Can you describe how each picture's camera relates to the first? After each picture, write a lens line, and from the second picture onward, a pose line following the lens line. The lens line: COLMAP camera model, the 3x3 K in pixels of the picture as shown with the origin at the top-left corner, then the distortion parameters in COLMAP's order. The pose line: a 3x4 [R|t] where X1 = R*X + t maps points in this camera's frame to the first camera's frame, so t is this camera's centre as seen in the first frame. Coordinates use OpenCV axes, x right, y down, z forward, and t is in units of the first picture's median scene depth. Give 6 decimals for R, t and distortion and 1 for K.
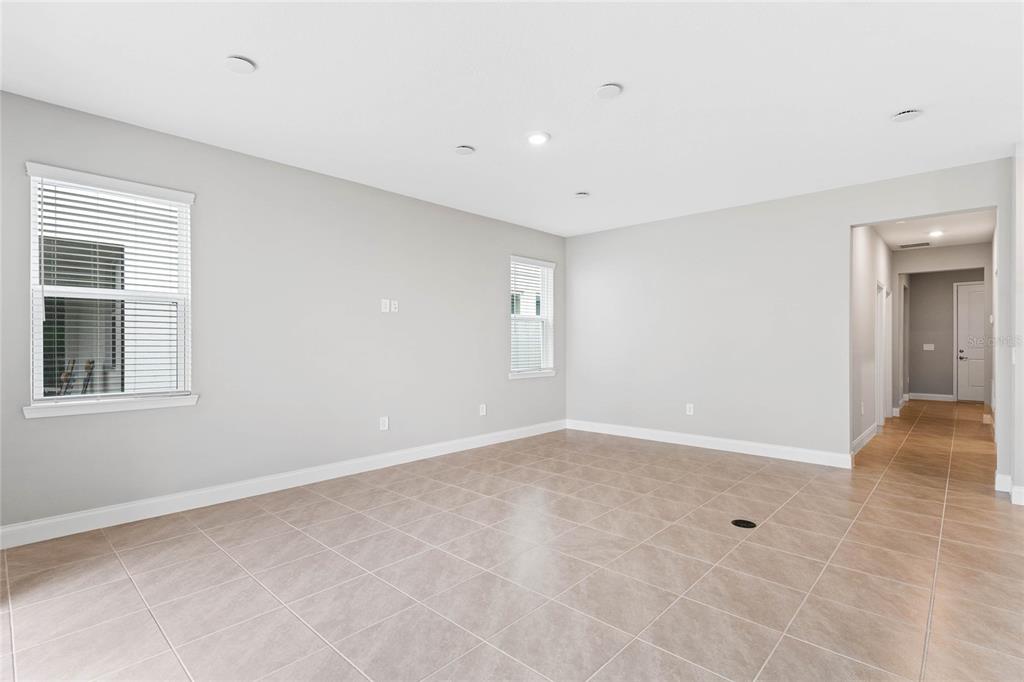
lens RADIAL K [[495.0, 0, 512.6], [0, 495.0, 344.8], [0, 0, 1]] dist [-0.003024, 0.000108]
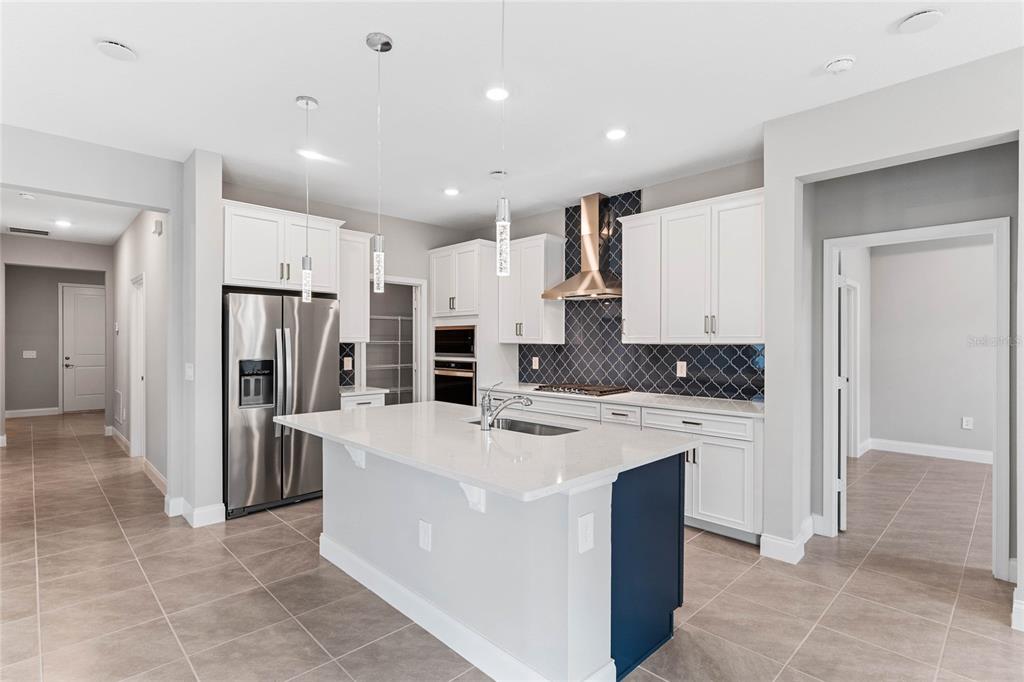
lens RADIAL K [[495.0, 0, 513.4], [0, 495.0, 344.1], [0, 0, 1]] dist [-0.003024, 0.000108]
pose [[0.050858, -0.000228, 0.998706, 0.052507], [0.002307, 0.999997, 0.000111, -0.017248], [-0.998703, 0.002299, 0.050859, 0.188297]]
